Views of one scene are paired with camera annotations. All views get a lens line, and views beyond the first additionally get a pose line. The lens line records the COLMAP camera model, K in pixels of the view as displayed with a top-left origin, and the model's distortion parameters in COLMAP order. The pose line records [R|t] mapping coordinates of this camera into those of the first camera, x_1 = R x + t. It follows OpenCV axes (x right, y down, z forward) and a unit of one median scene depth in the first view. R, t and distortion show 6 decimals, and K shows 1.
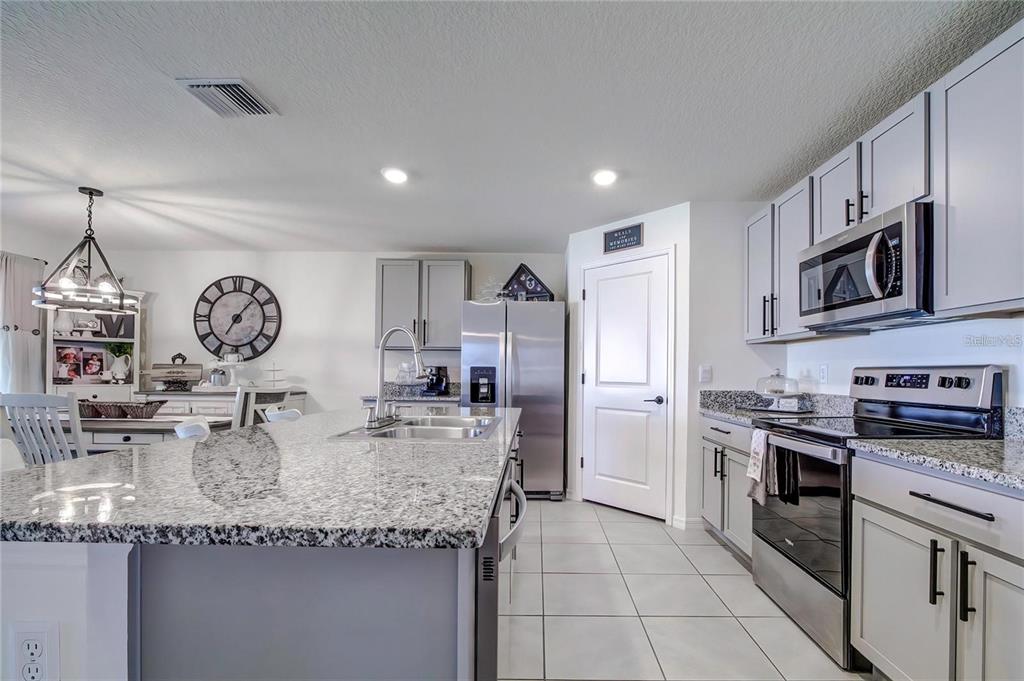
lens RADIAL K [[439.1, 0, 517.8], [0, 439.1, 371.3], [0, 0, 1]] dist [0.000882, -0.000063]
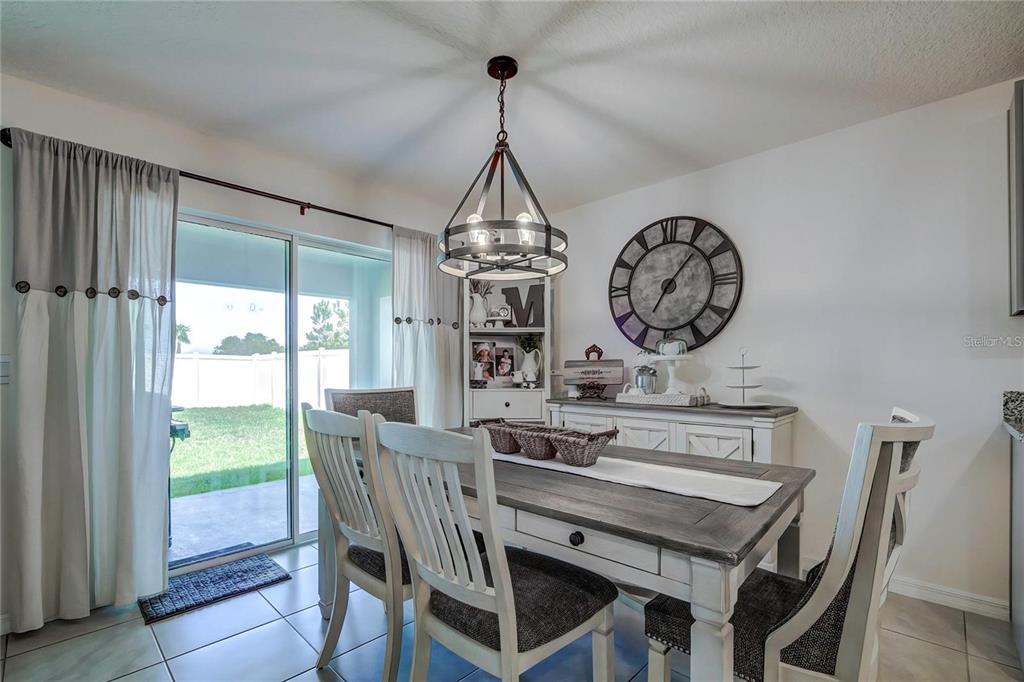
lens RADIAL K [[439.1, 0, 517.8], [0, 439.1, 371.8], [0, 0, 1]] dist [0.000882, -0.000063]
pose [[0.747024, -0.006902, -0.664761, -0.411195], [0.012328, 0.999918, 0.003472, -0.002157], [0.664683, -0.010789, 0.747048, 0.412449]]
